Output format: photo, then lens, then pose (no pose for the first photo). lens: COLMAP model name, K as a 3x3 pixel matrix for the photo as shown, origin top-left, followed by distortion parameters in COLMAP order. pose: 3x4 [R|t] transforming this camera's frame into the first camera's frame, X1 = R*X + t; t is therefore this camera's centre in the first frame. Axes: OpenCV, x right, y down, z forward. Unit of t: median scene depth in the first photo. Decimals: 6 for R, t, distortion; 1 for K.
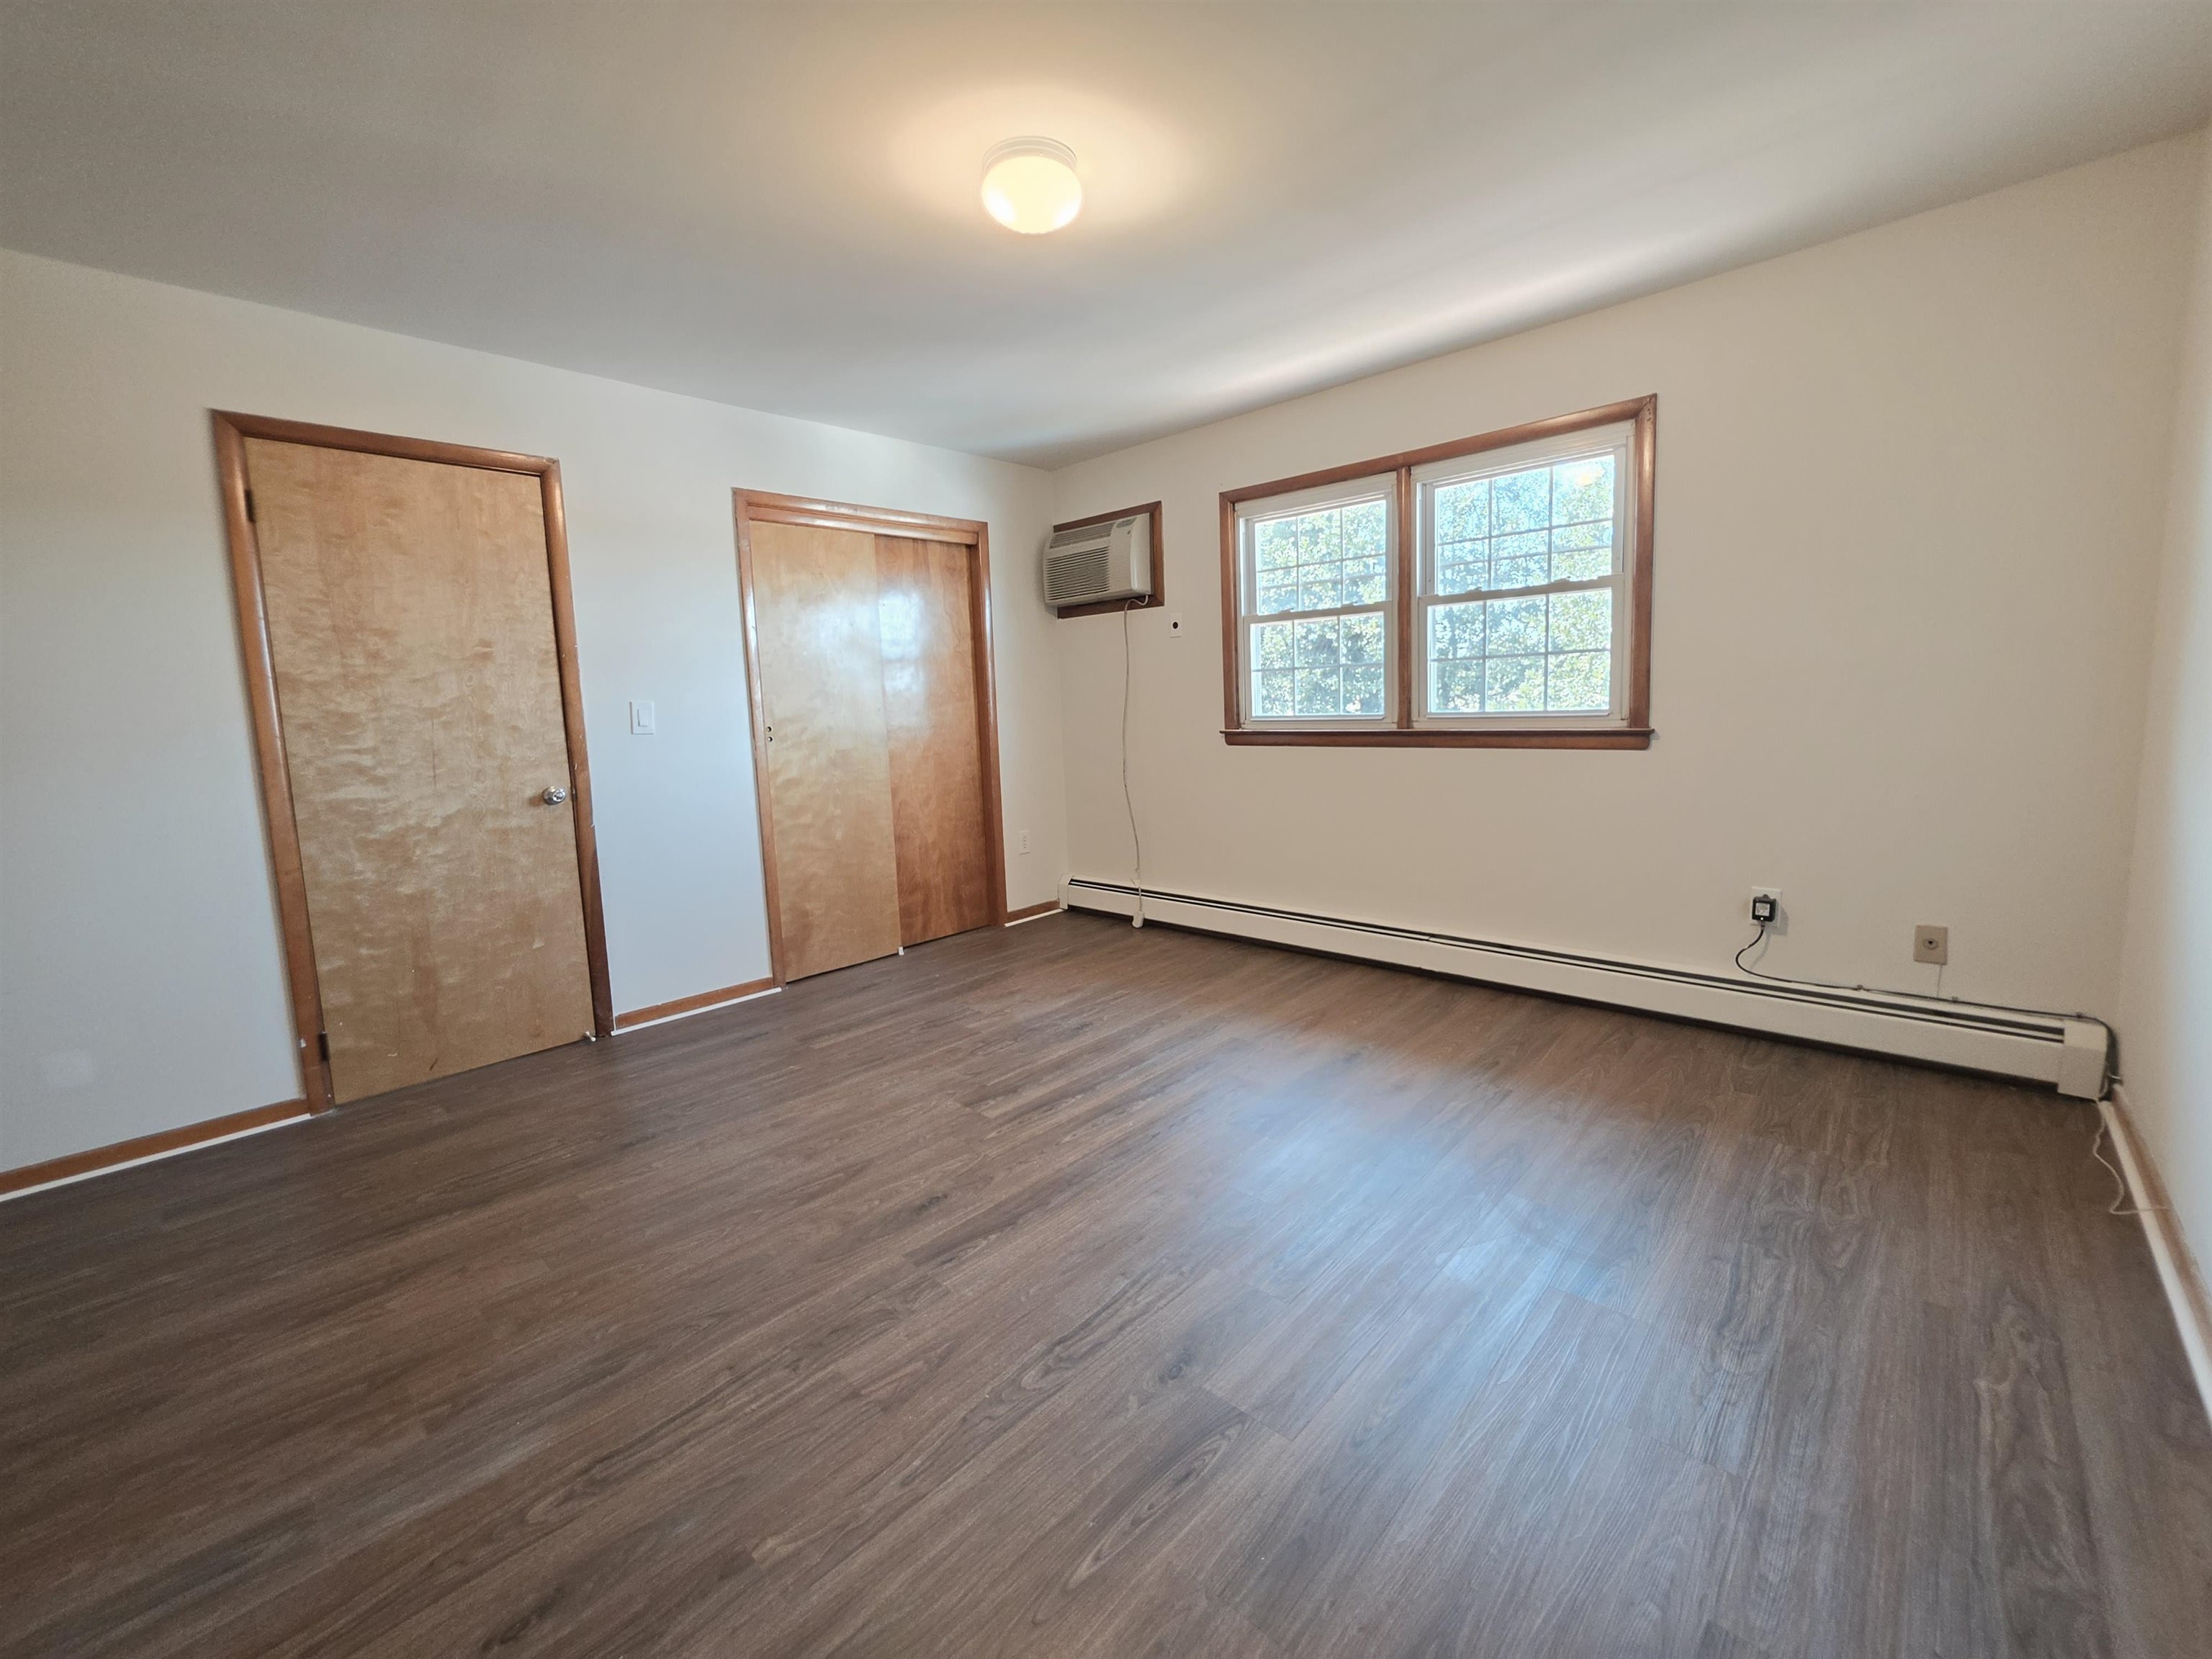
lens RADIAL K [[895.8, 0, 1111.1], [0, 895.8, 803.8], [0, 0, 1]] dist [-0.006163, -0.000213]
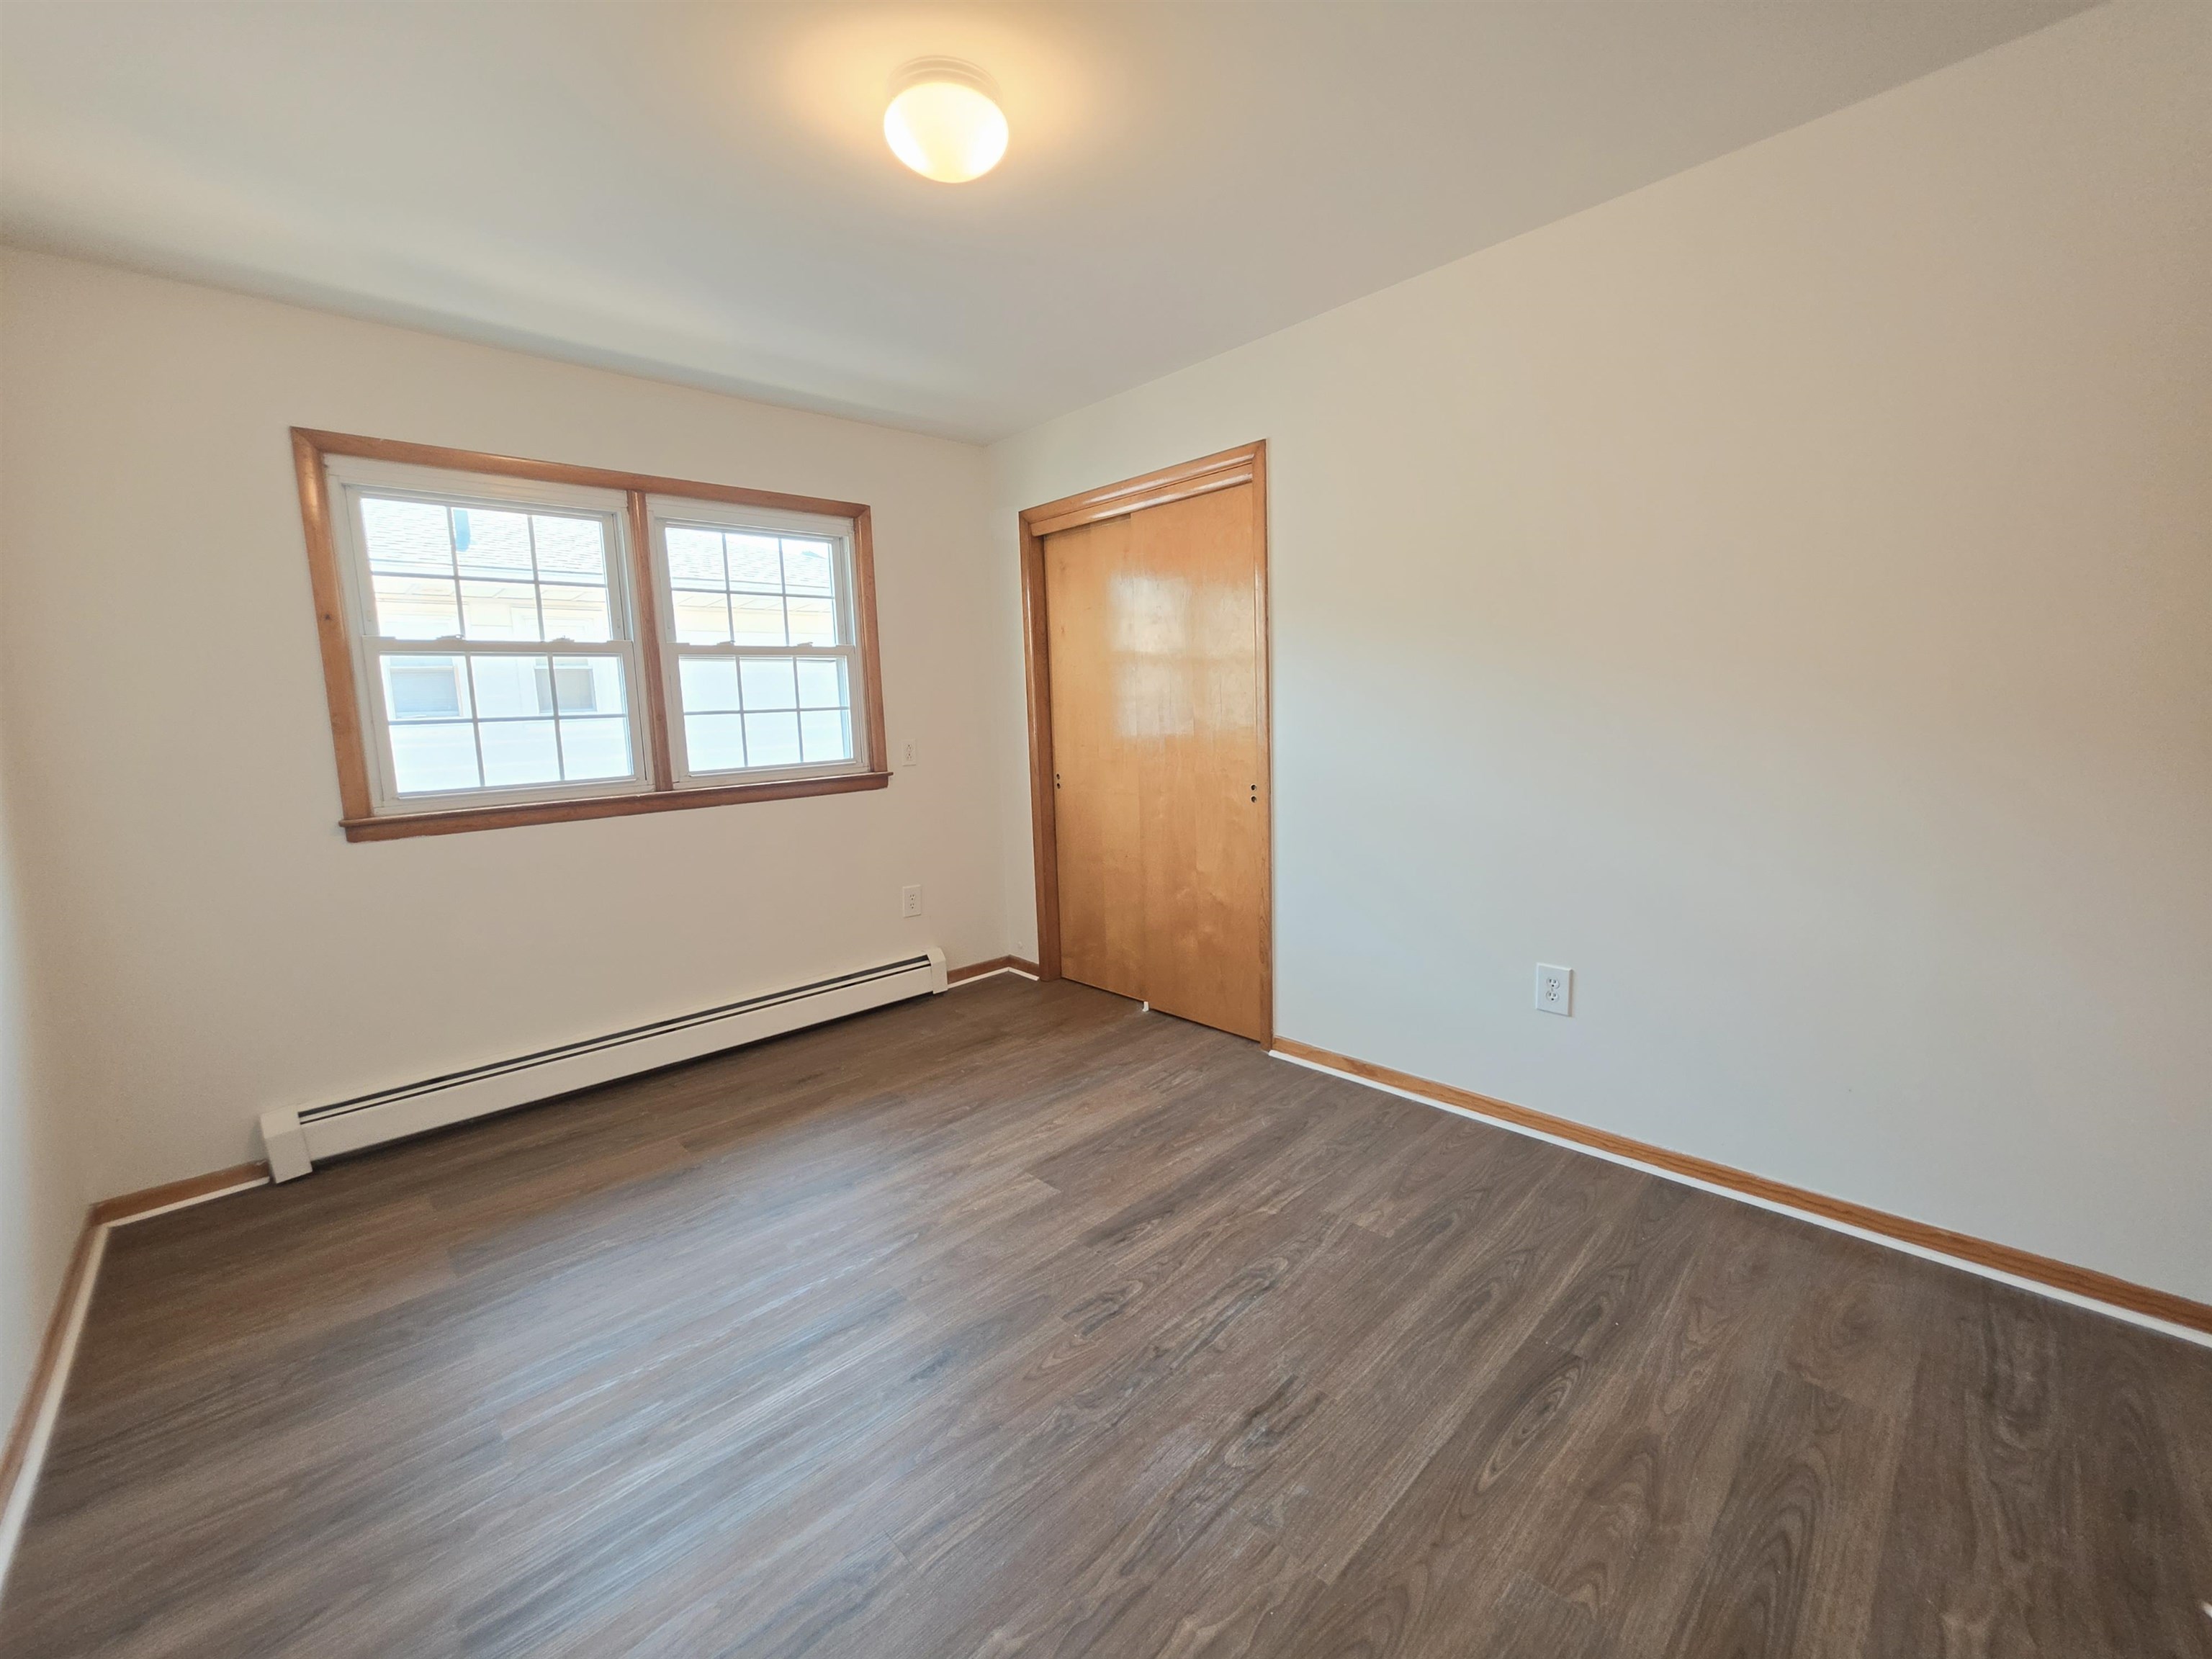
lens RADIAL K [[895.8, 0, 1111.1], [0, 895.8, 803.8], [0, 0, 1]] dist [-0.006163, -0.000213]
pose [[0.064252, -0.081601, 0.994592, -0.609130], [0.140835, 0.987418, 0.071914, -0.085156], [-0.987946, 0.135452, 0.074936, 0.591222]]
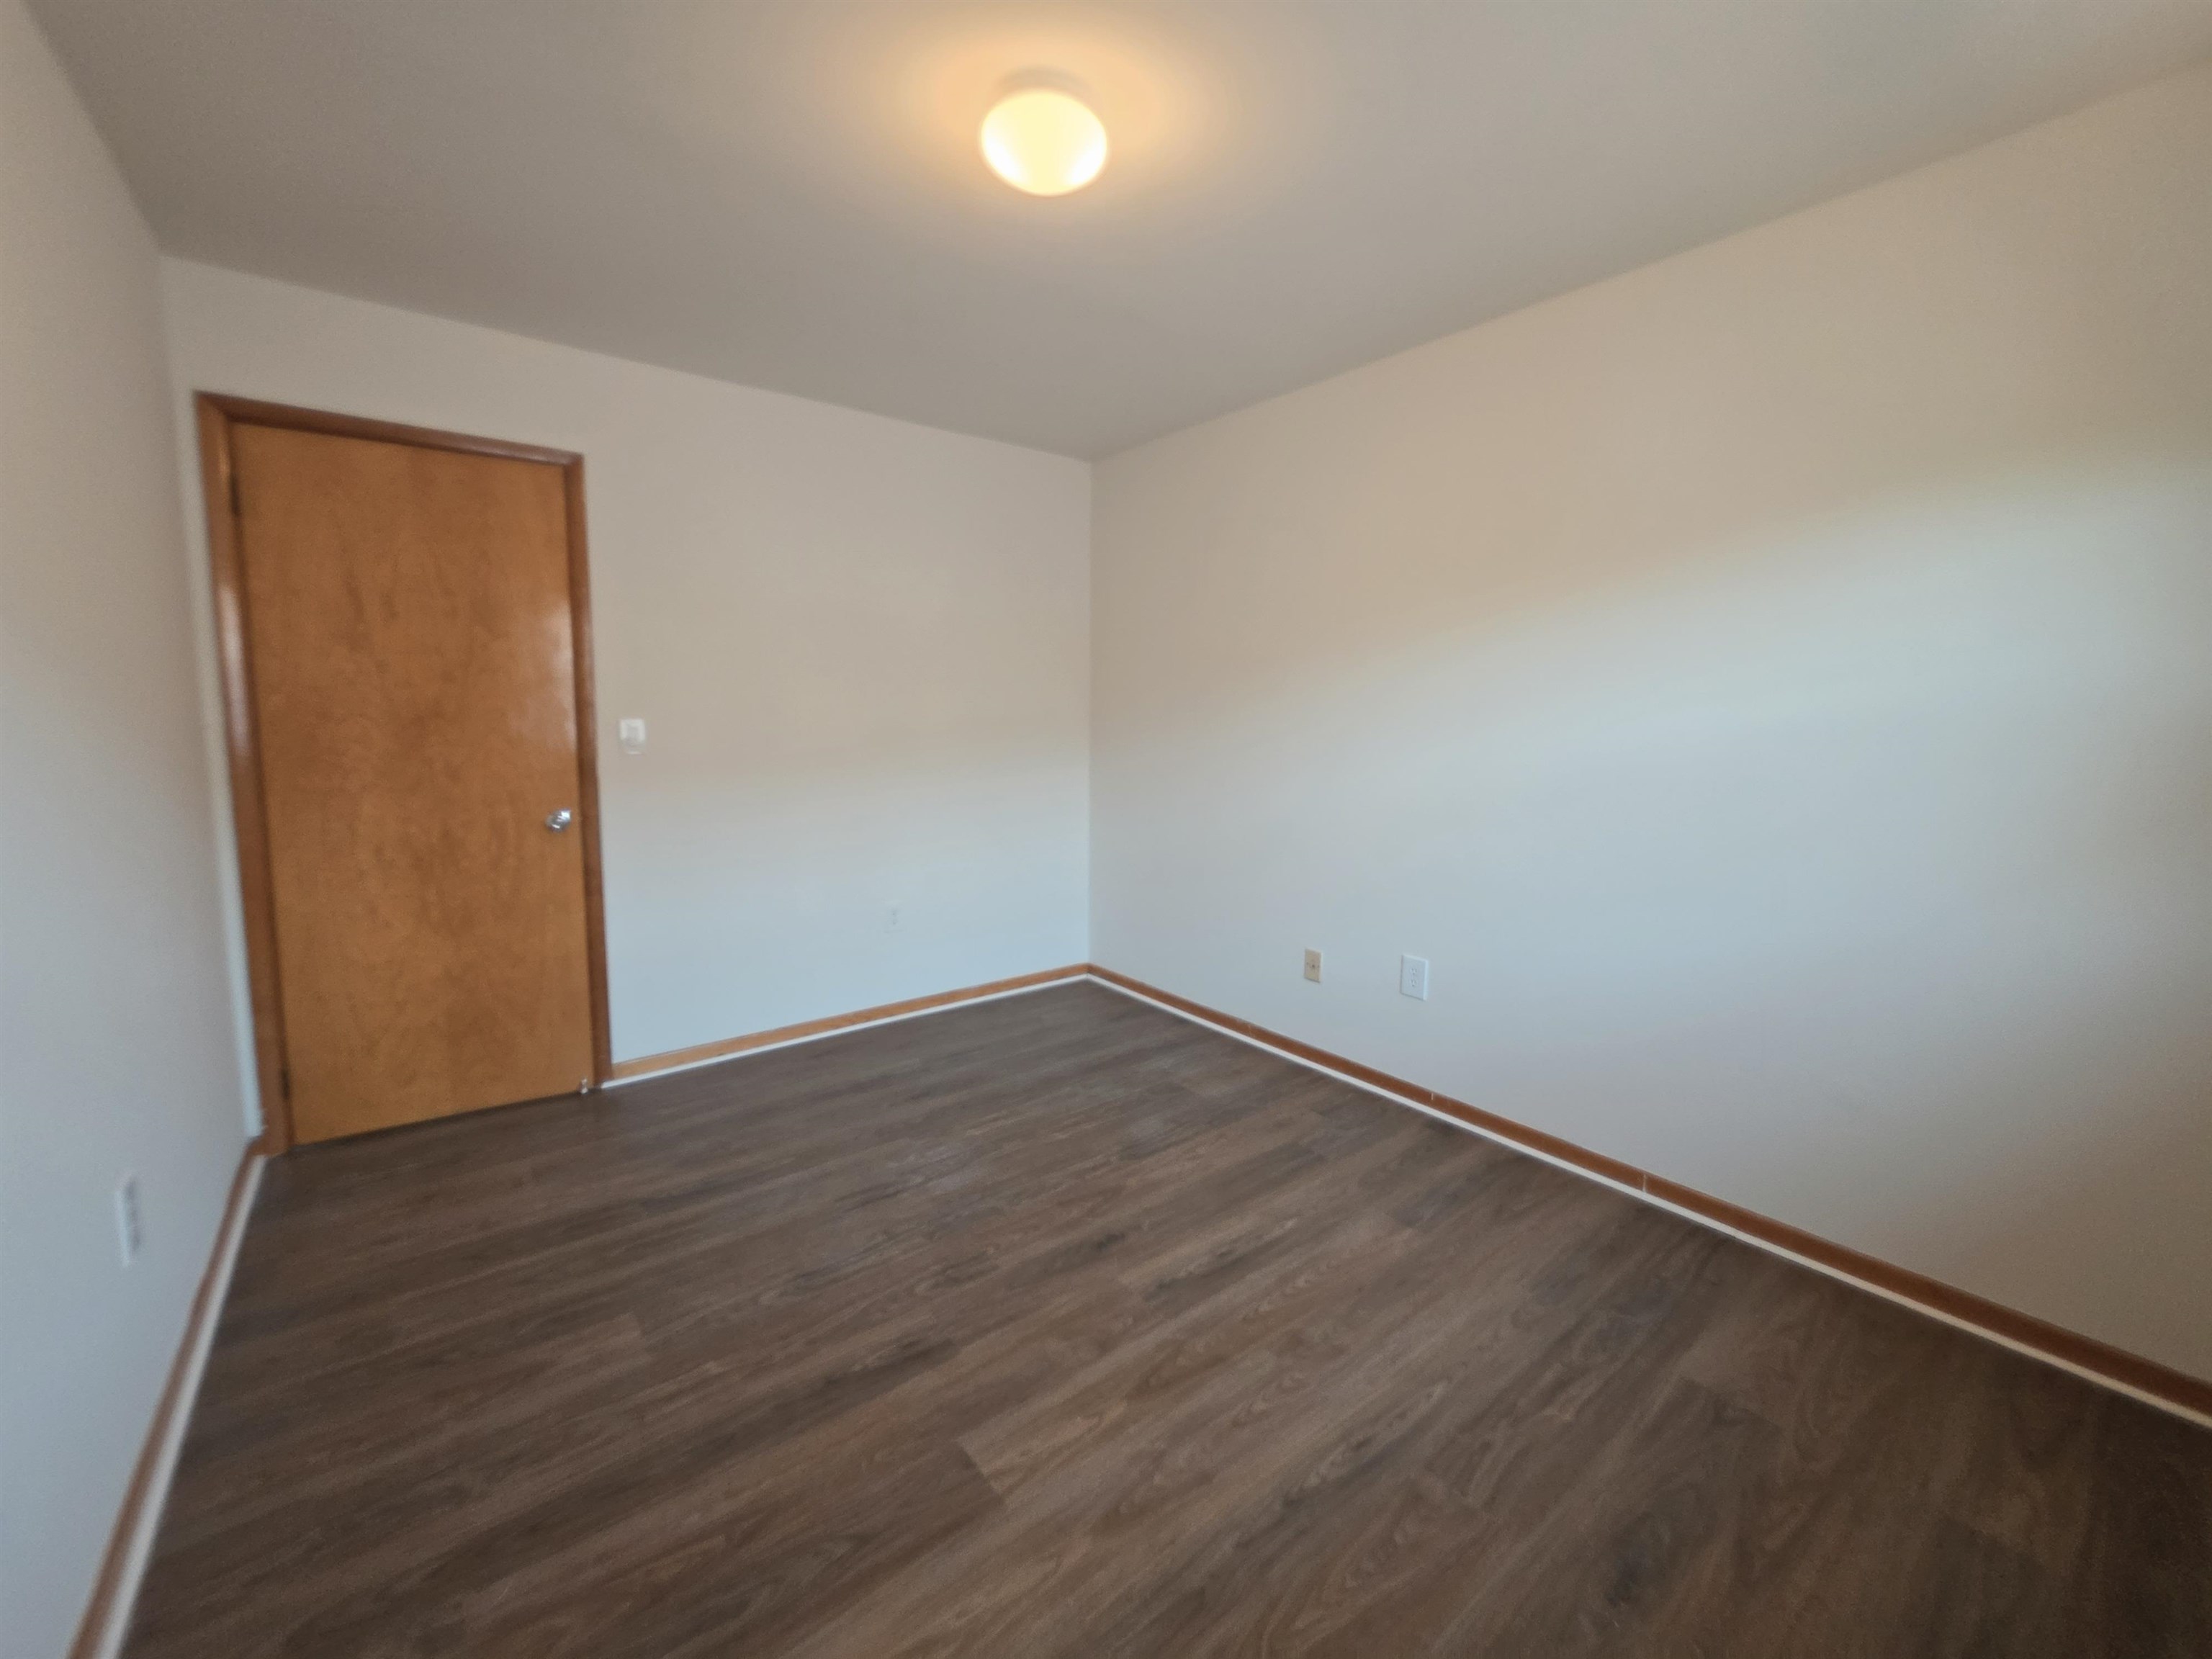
lens RADIAL K [[895.8, 0, 1111.1], [0, 895.8, 803.8], [0, 0, 1]] dist [-0.006163, -0.000213]
pose [[-0.157391, 0.136428, -0.978067, 0.541429], [-0.108613, 0.982011, 0.154457, -0.161604], [0.981545, 0.130541, -0.139742, 0.843744]]
